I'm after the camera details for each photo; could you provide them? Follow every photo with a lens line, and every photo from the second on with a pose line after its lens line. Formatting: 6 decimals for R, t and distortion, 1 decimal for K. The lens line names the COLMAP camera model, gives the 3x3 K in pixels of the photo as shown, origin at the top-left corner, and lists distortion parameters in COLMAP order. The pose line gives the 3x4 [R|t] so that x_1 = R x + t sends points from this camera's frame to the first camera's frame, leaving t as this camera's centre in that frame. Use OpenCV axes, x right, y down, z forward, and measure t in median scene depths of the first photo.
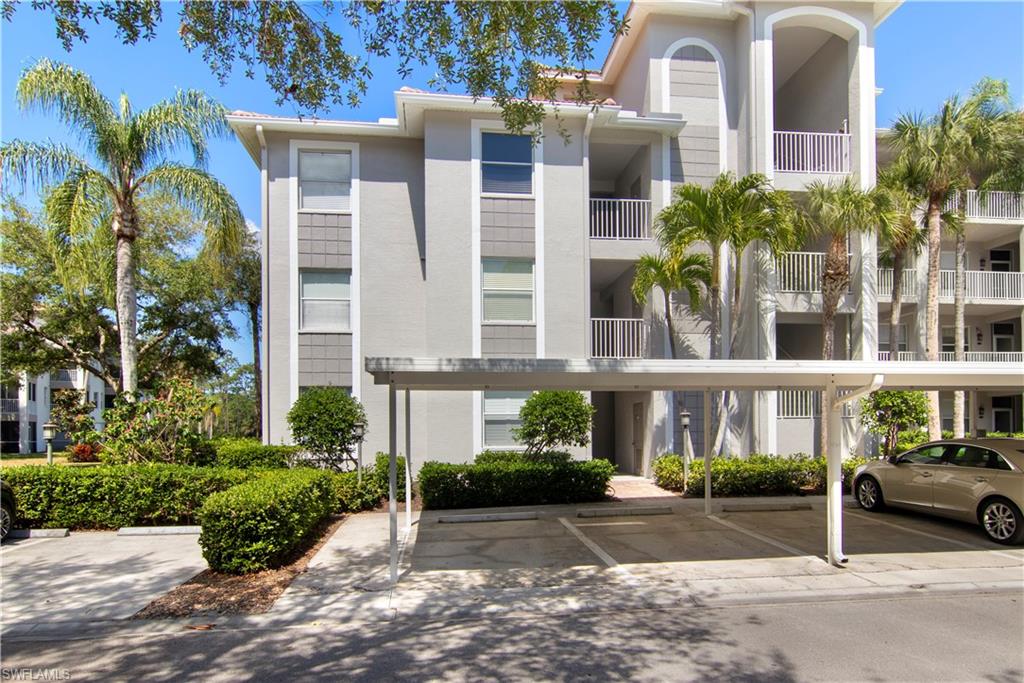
lens RADIAL K [[633.2, 0, 515.5], [0, 633.2, 433.5], [0, 0, 1]] dist [0.025068, -0.000075]
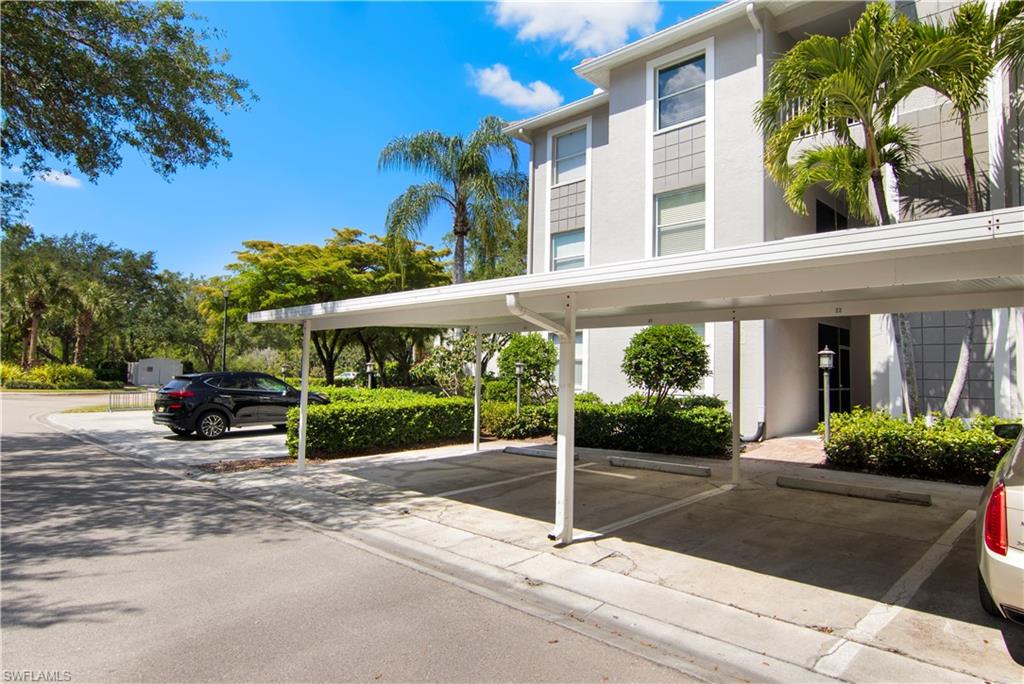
lens RADIAL K [[607.7, 0, 512.0], [0, 607.7, 342.0], [0, 0, 1]] dist [0.019370, 0.000350]
pose [[0.627955, -0.016465, -0.778076, 0.534925], [-0.034916, 0.998173, -0.049302, 0.002594], [0.777466, 0.058126, 0.626233, 0.251962]]
